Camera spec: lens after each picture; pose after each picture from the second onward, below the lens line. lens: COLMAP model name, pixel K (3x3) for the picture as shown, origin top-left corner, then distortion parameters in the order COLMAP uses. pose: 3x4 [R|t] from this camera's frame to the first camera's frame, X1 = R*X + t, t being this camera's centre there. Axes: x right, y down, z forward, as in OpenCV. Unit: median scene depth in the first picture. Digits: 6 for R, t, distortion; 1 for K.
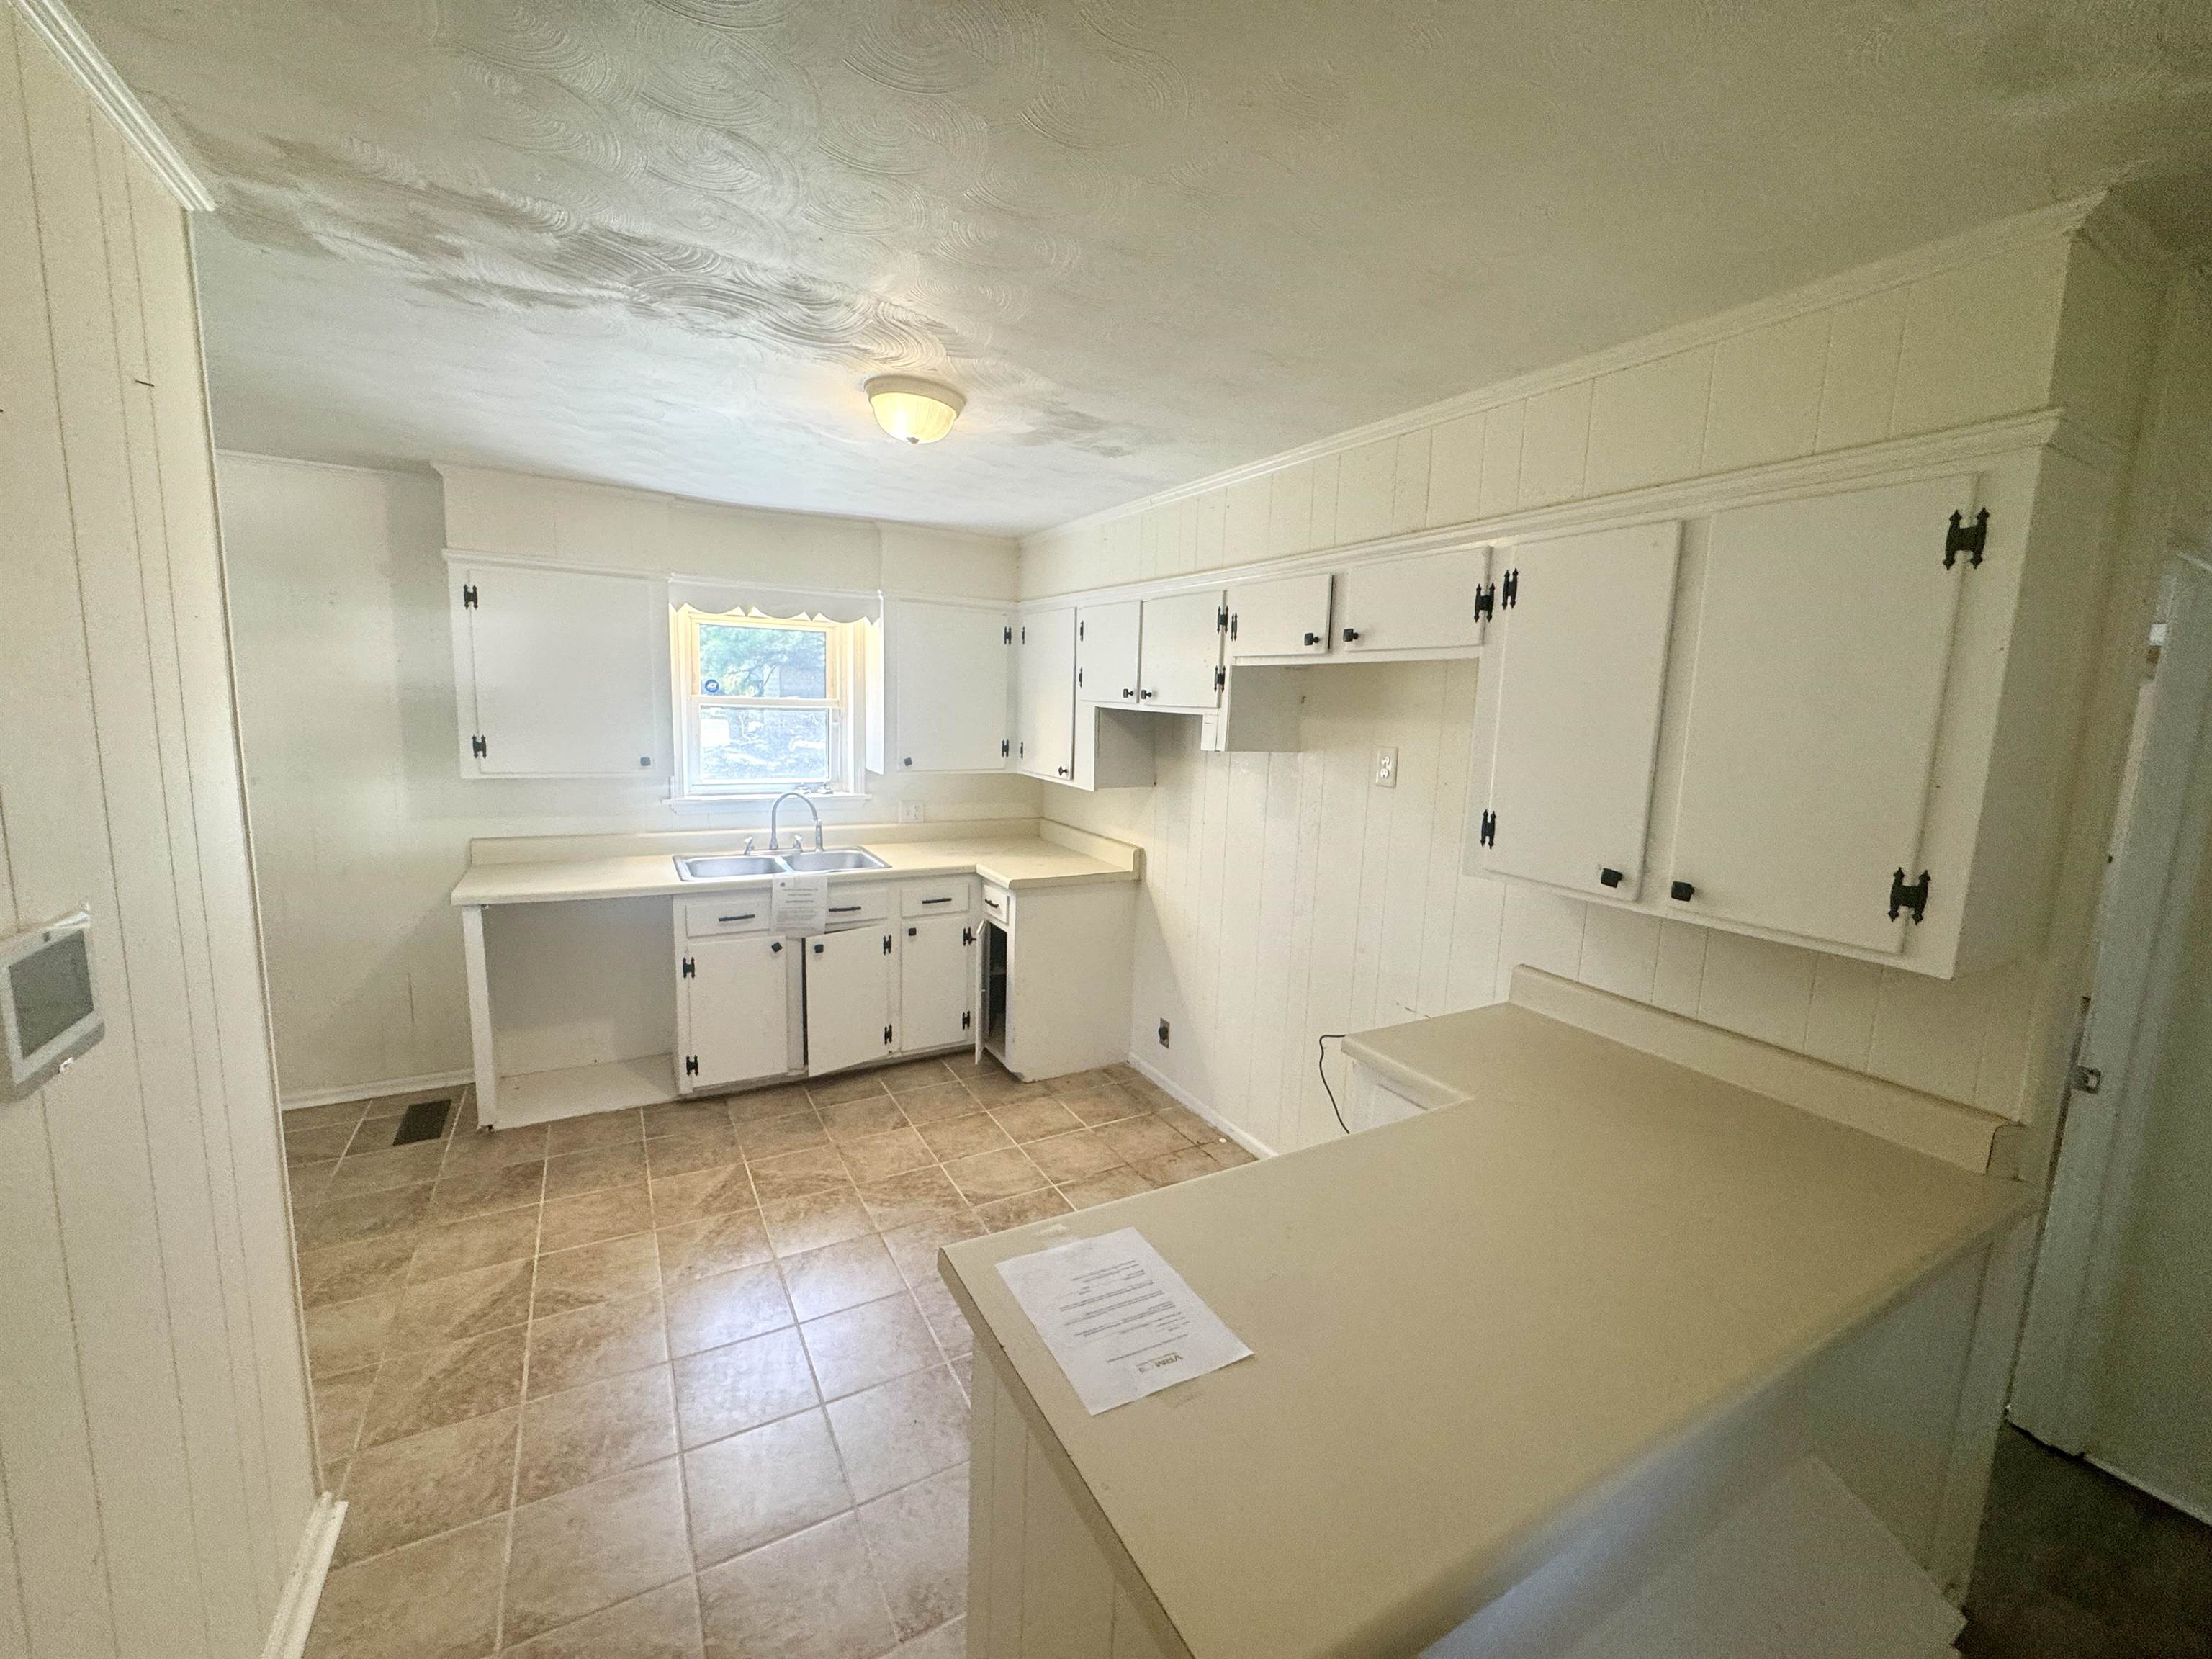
lens RADIAL K [[894.3, 0, 1095.2], [0, 894.3, 824.4], [0, 0, 1]] dist [-0.004534, -0.000549]
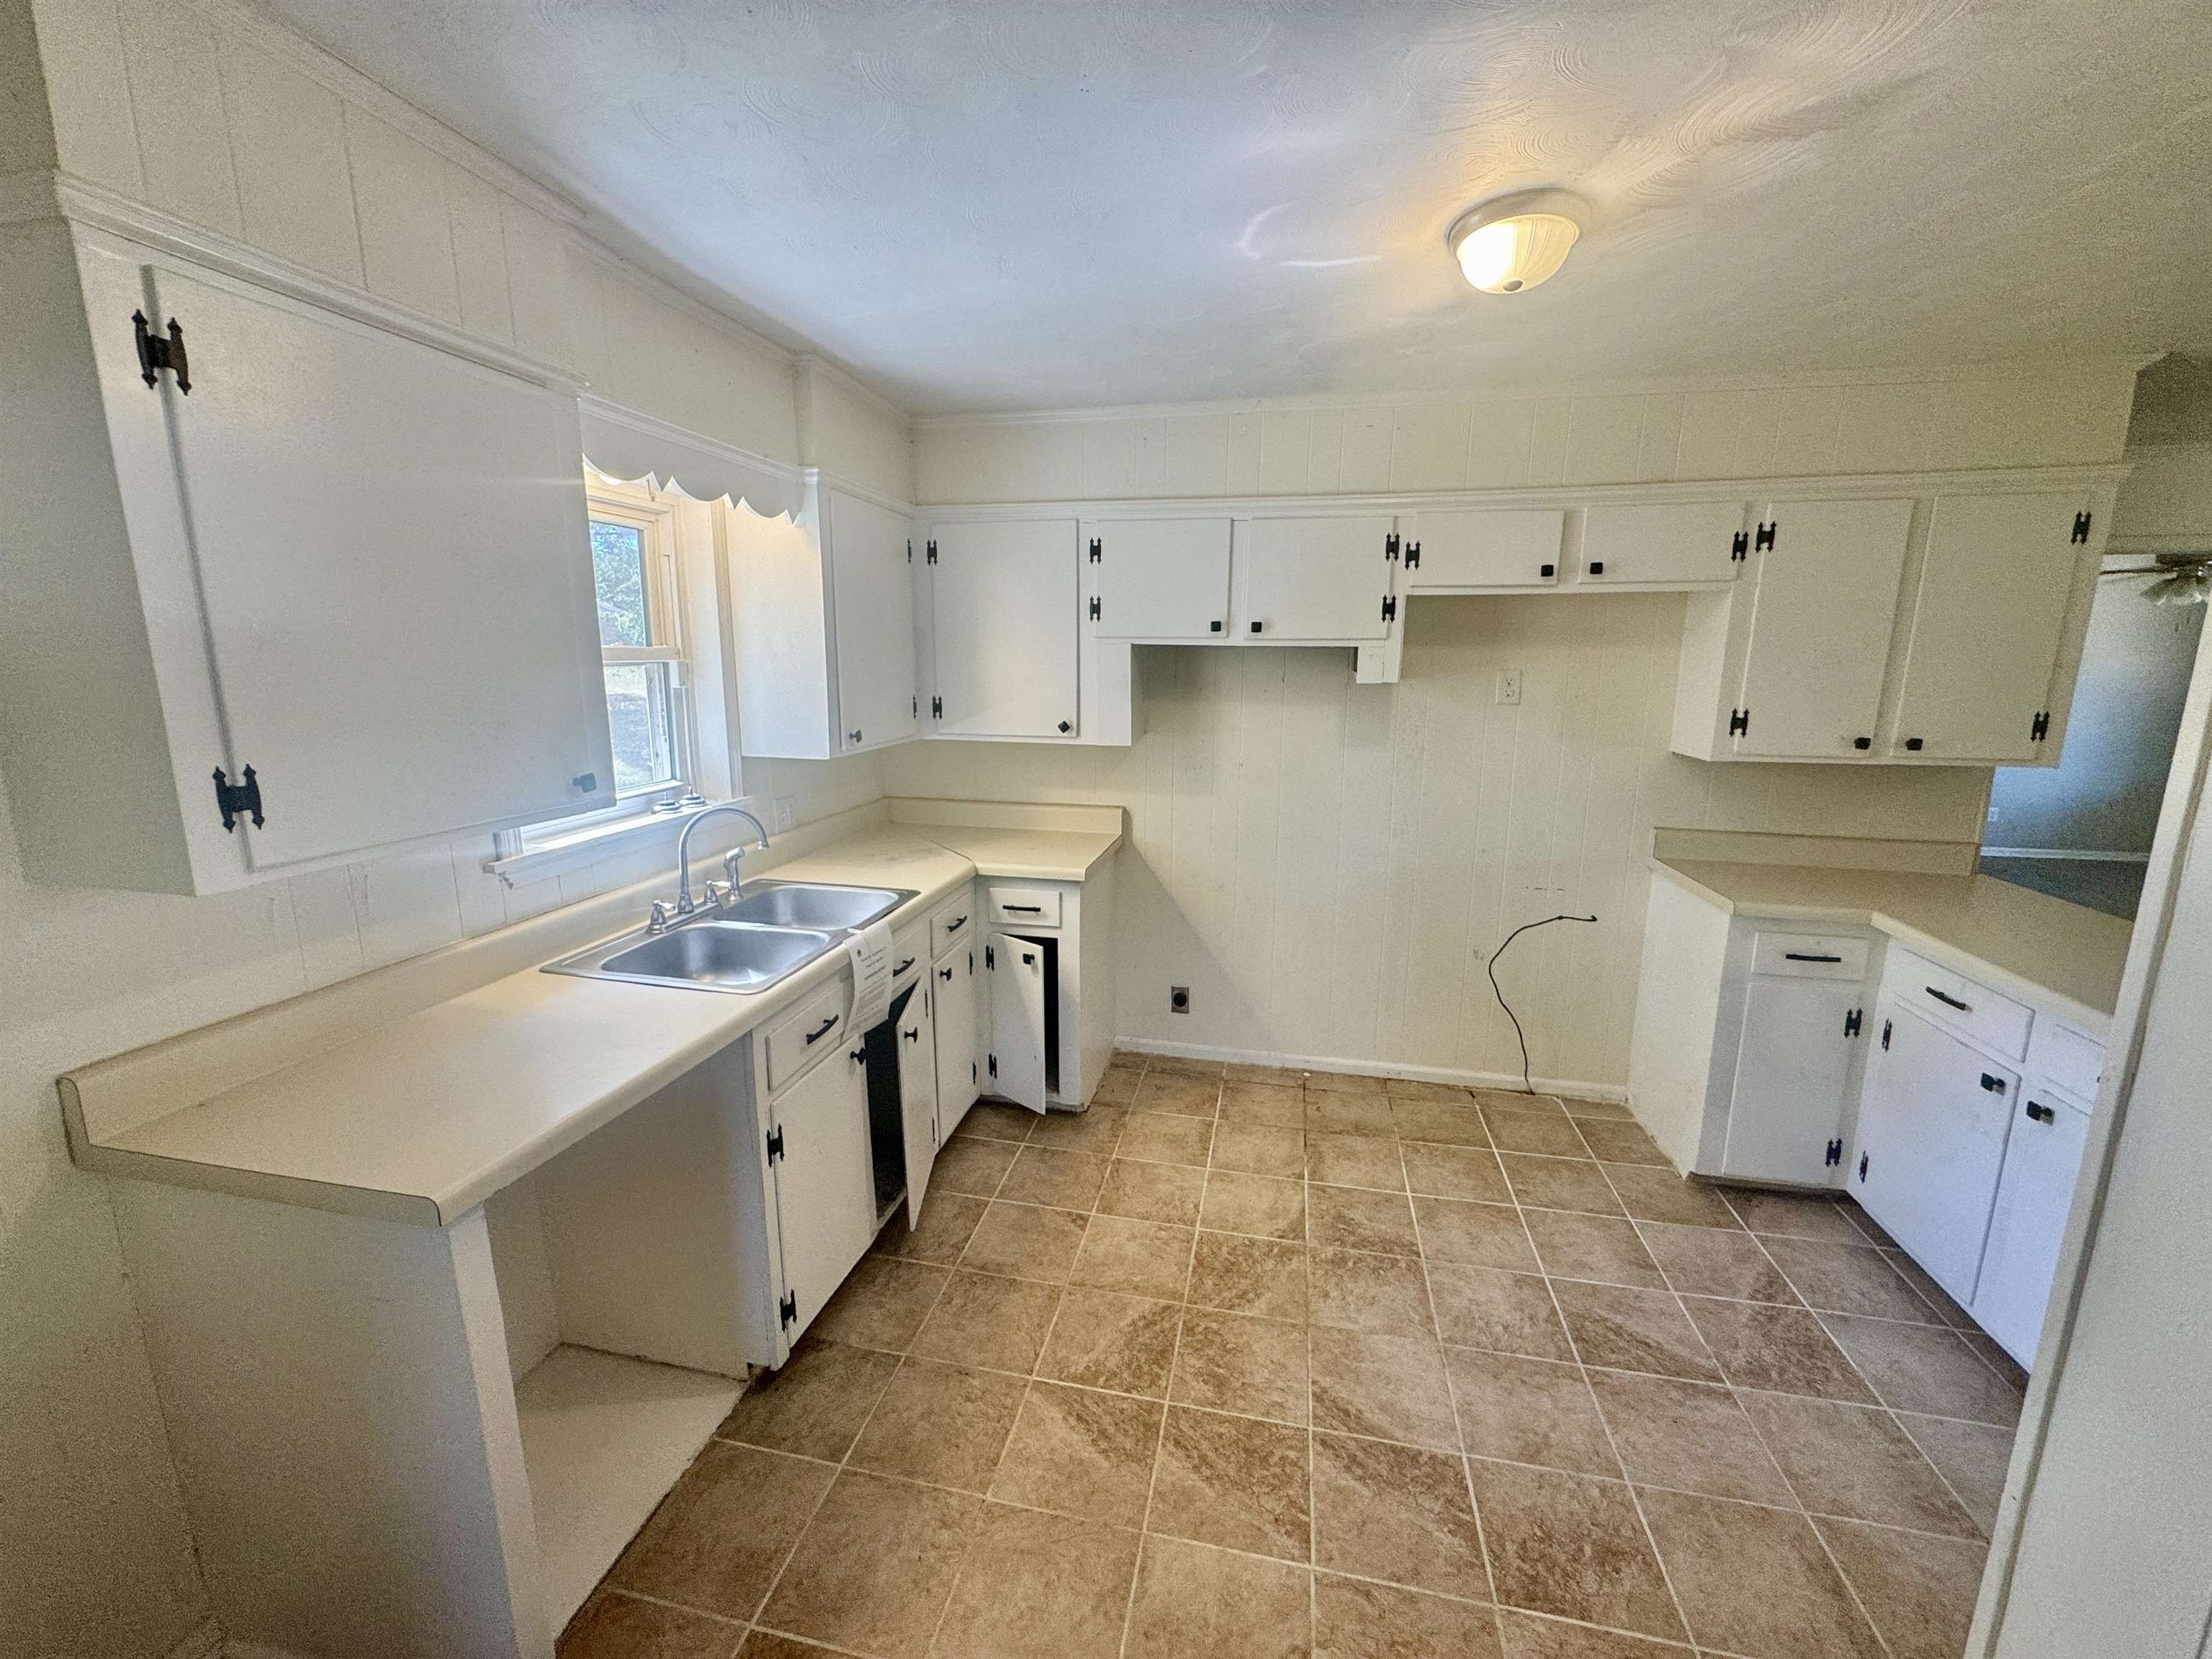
lens RADIAL K [[894.3, 0, 1097.9], [0, 894.3, 827.2], [0, 0, 1]] dist [-0.004534, -0.000549]
pose [[0.660202, -0.174664, 0.730497, -0.736808], [0.125830, 0.984560, 0.121690, -0.077222], [-0.740473, 0.011578, 0.671987, 0.519009]]
